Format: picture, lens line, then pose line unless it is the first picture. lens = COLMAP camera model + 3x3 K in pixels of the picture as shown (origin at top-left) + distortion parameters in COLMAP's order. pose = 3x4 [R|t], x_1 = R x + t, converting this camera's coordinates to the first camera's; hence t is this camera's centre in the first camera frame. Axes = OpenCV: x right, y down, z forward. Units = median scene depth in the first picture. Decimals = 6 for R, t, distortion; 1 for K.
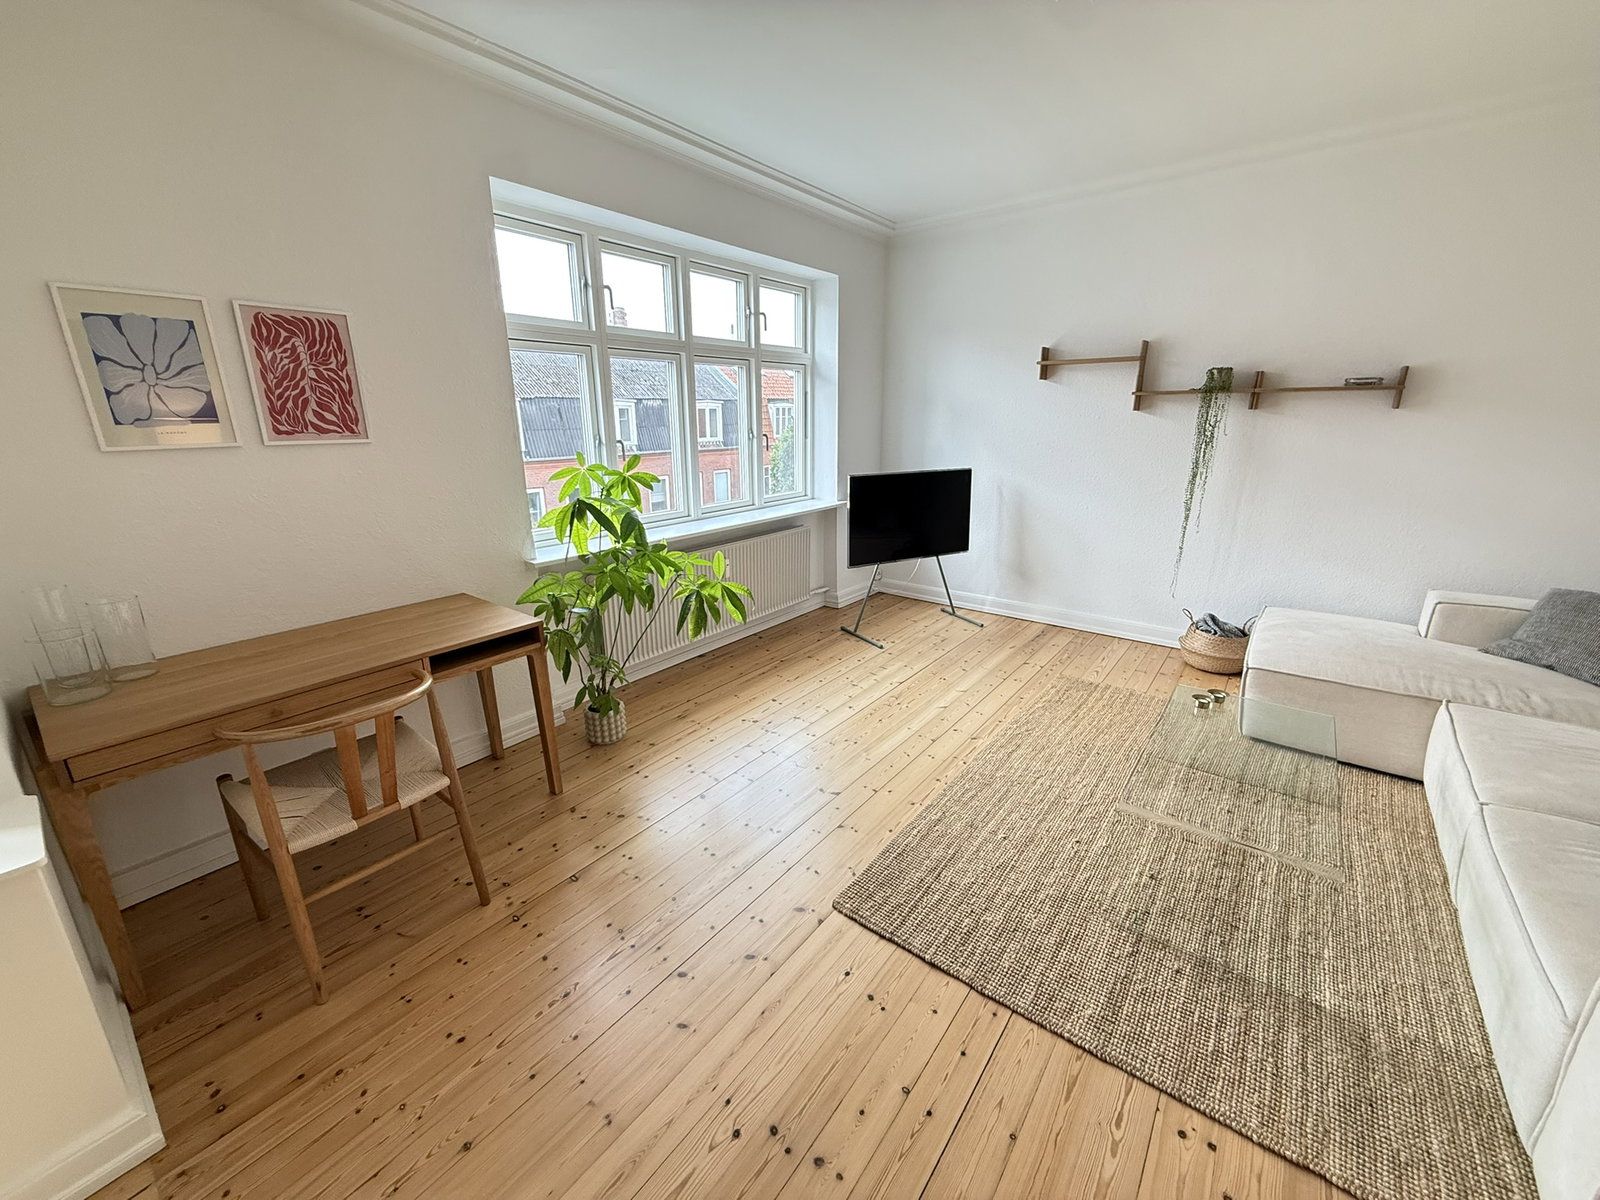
lens RADIAL K [[637.5, 0, 790.3], [0, 637.5, 597.1], [0, 0, 1]] dist [0.000059, -0.000039]
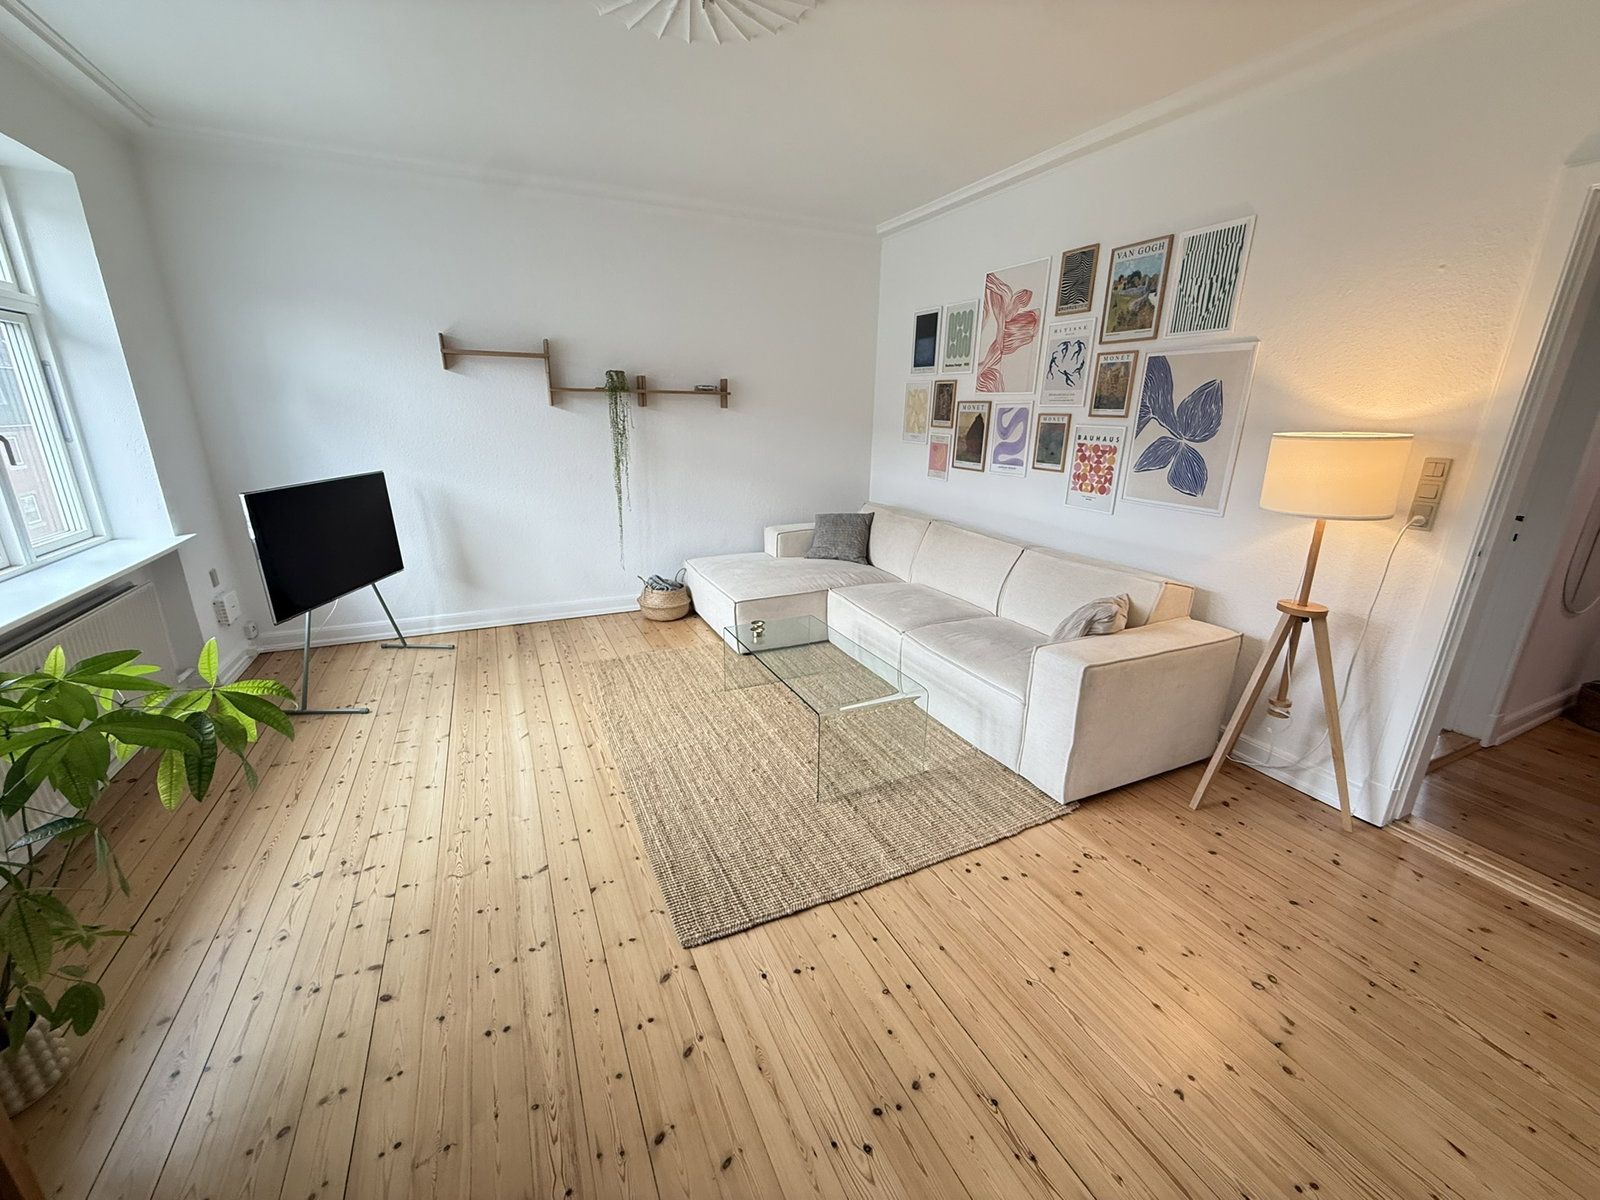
lens RADIAL K [[637.5, 0, 794.5], [0, 637.5, 601.3], [0, 0, 1]] dist [0.000059, -0.000039]
pose [[0.443625, -0.247693, 0.861305, -0.291146], [0.230093, 0.960314, 0.157654, -0.058104], [-0.866172, 0.128241, 0.483011, 0.192463]]
